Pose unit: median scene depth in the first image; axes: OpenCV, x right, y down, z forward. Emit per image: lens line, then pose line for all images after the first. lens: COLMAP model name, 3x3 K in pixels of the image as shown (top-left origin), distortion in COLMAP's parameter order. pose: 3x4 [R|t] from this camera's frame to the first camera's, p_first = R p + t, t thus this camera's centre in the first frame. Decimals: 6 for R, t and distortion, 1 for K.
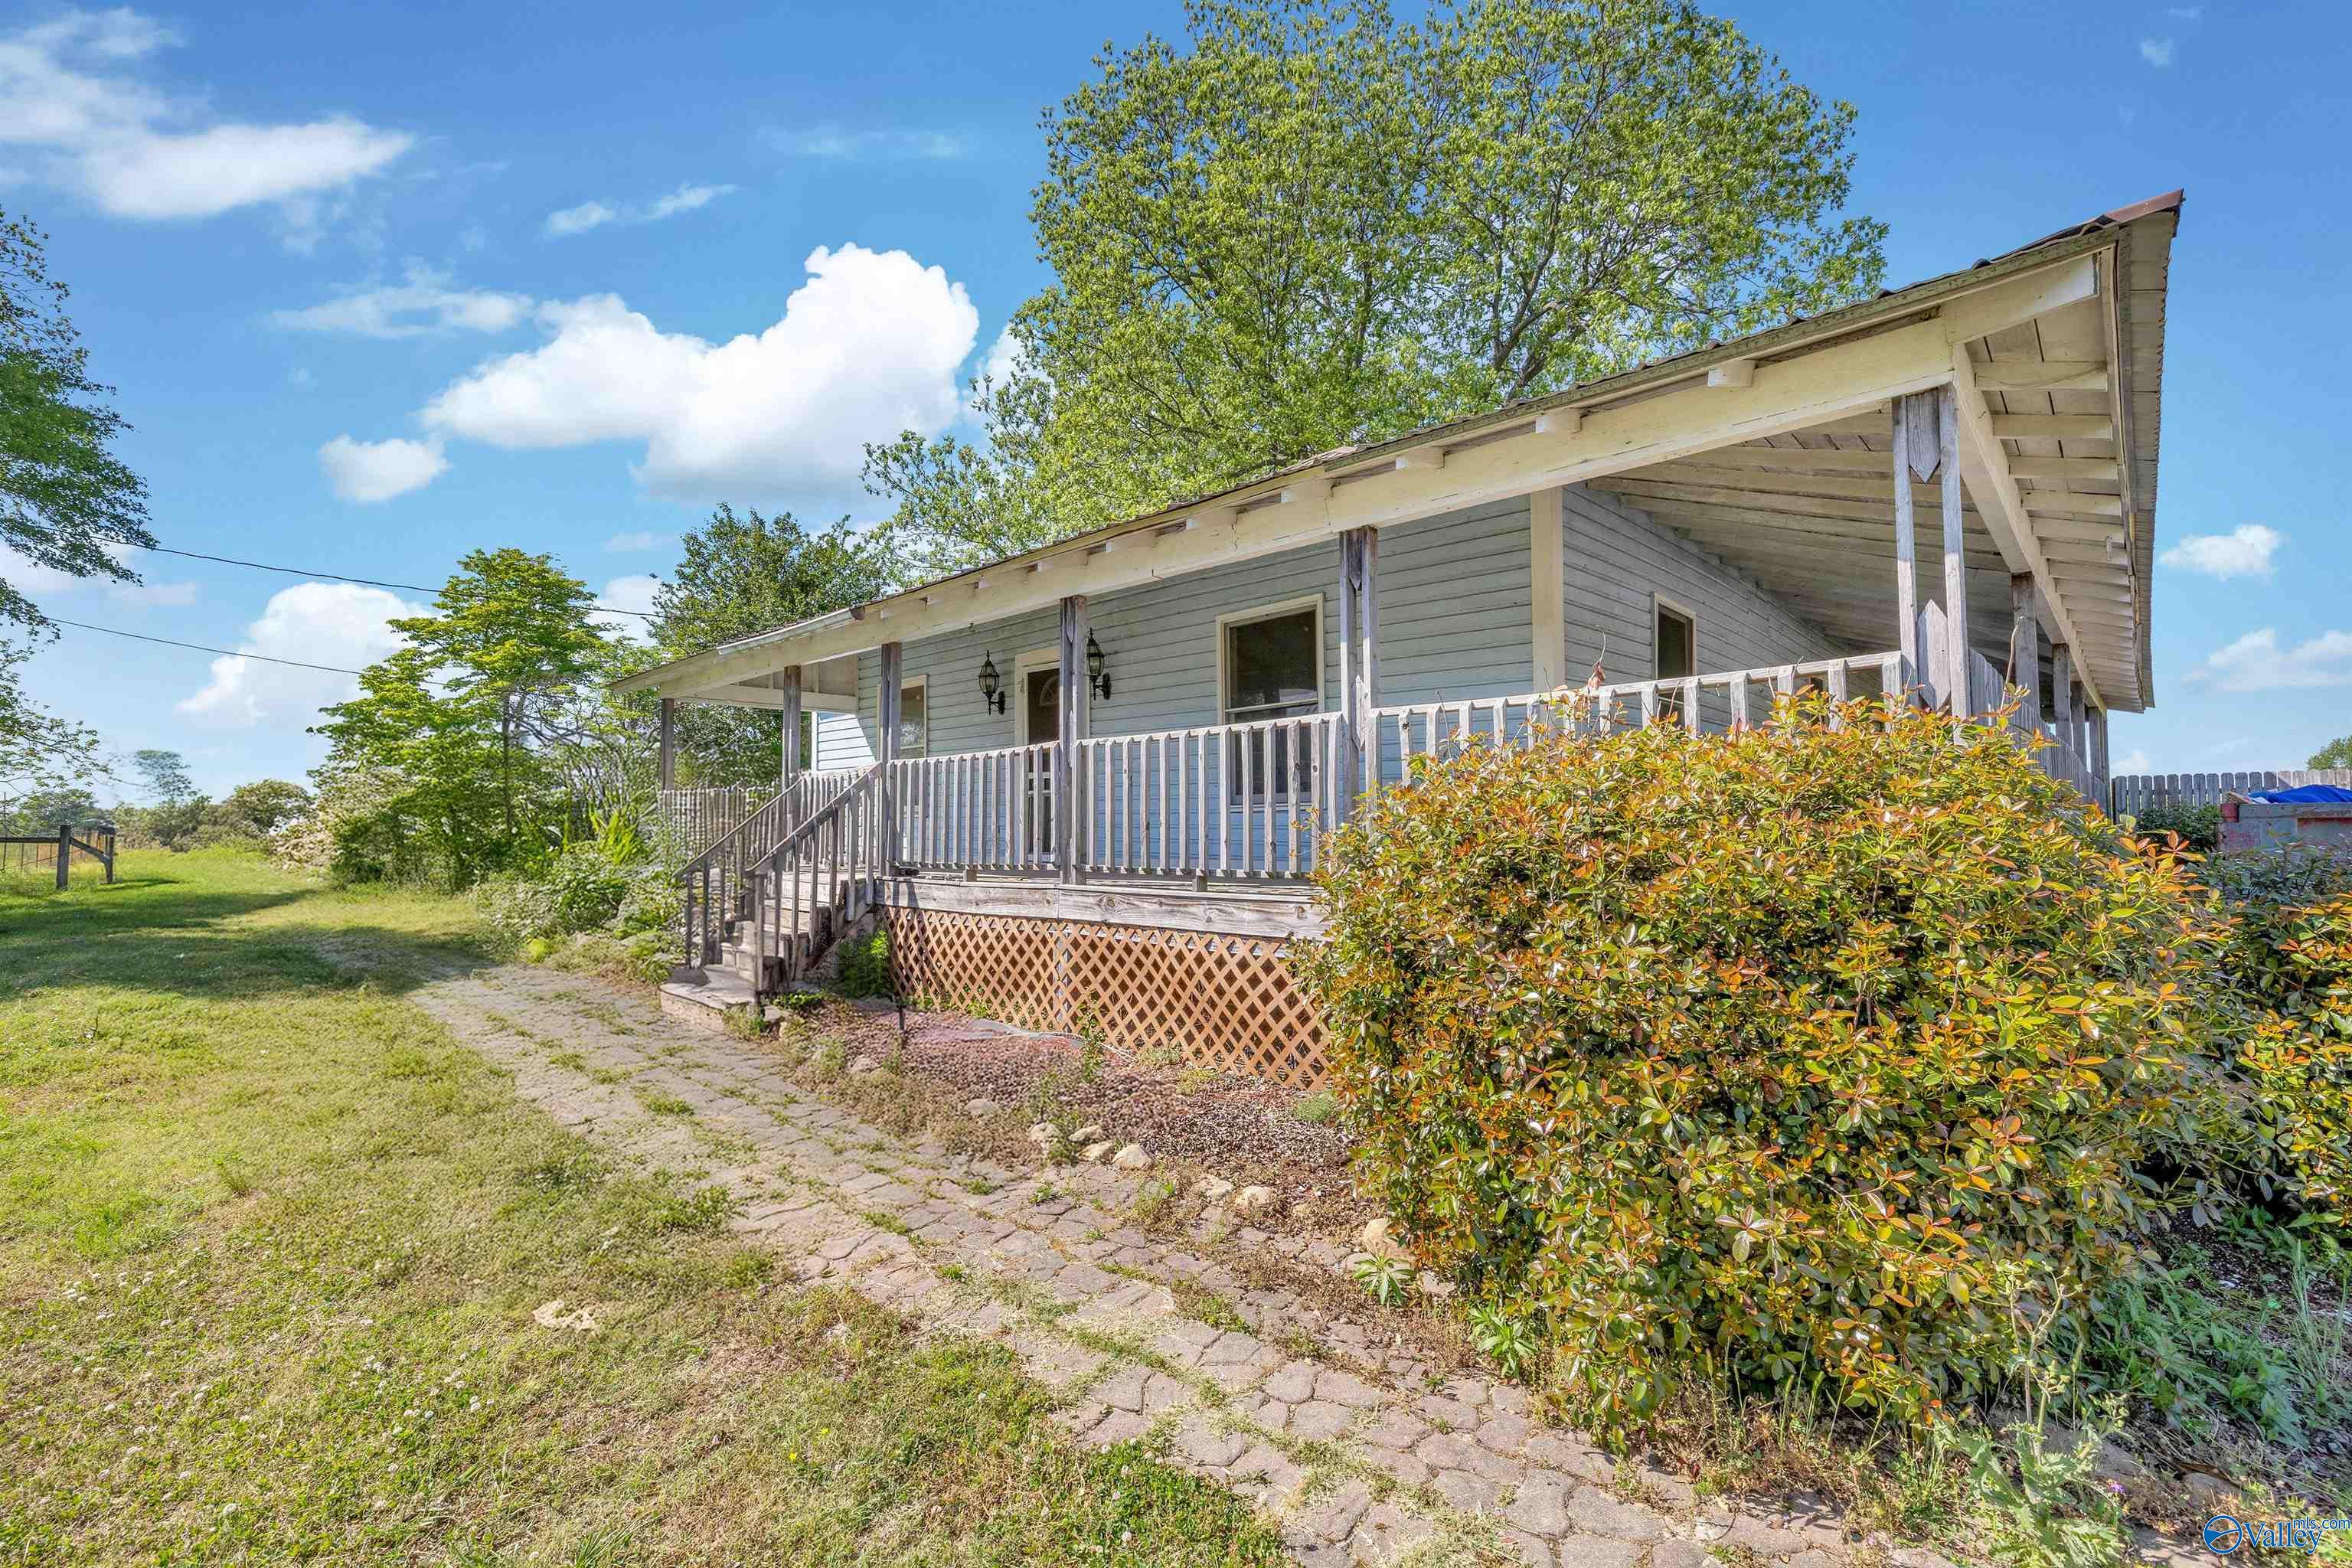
lens RADIAL K [[1010.3, 0, 1171.9], [0, 1010.3, 793.6], [0, 0, 1]] dist [0.003004, 0.000181]
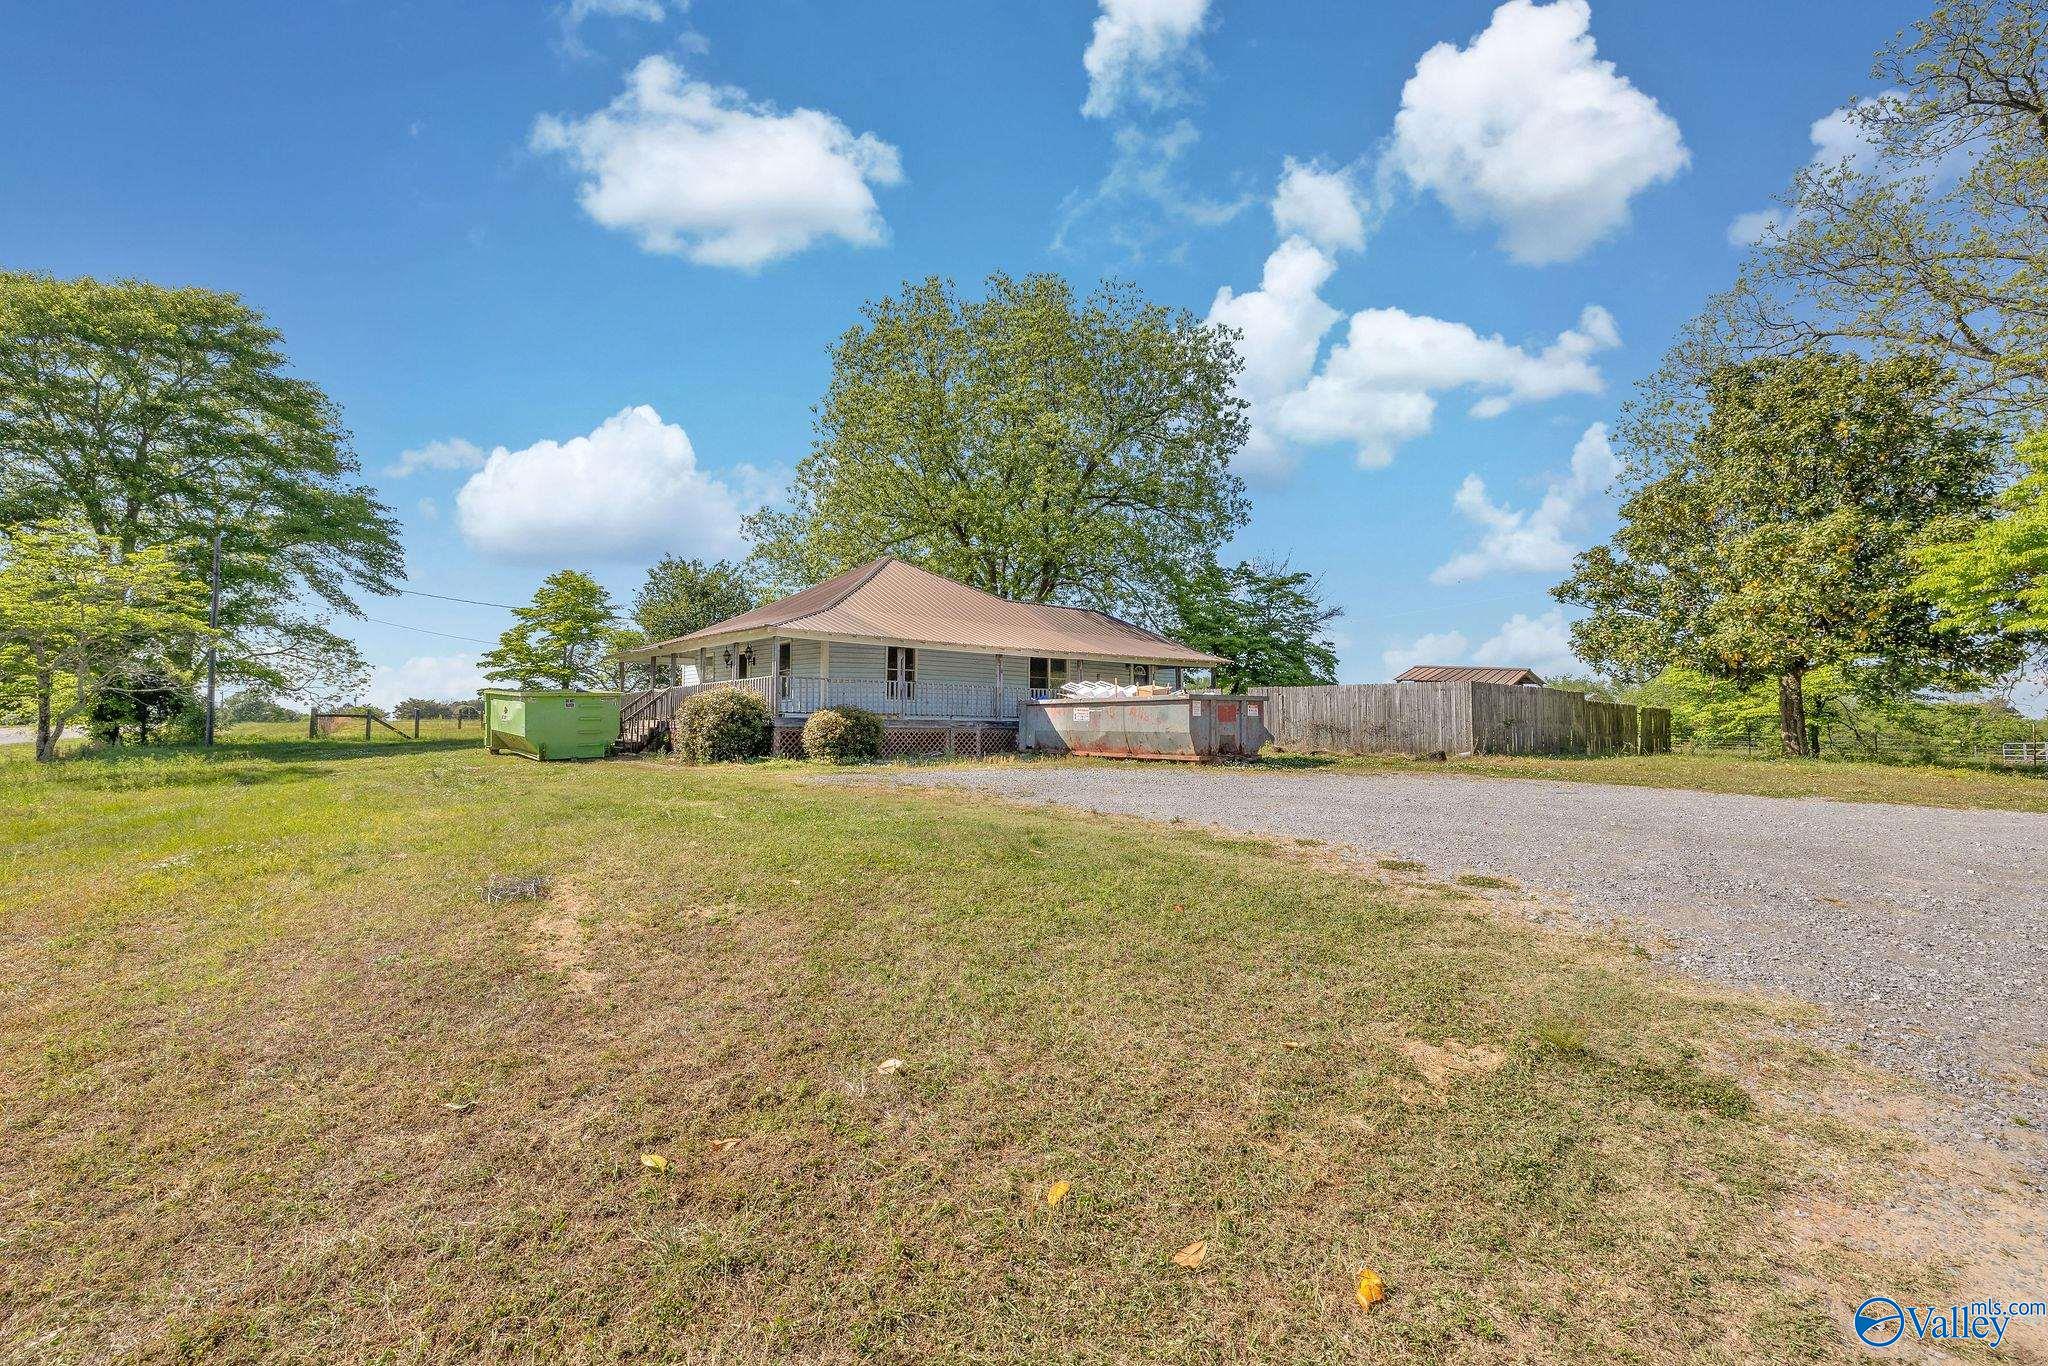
lens RADIAL K [[879.7, 0, 1029.2], [0, 879.7, 691.2], [0, 0, 1]] dist [0.003004, 0.000181]
pose [[0.995916, 0.000930, -0.090278, 0.440116], [-0.000951, 1.000000, -0.000190, -0.007475], [0.090277, 0.000275, 0.995917, -0.694686]]
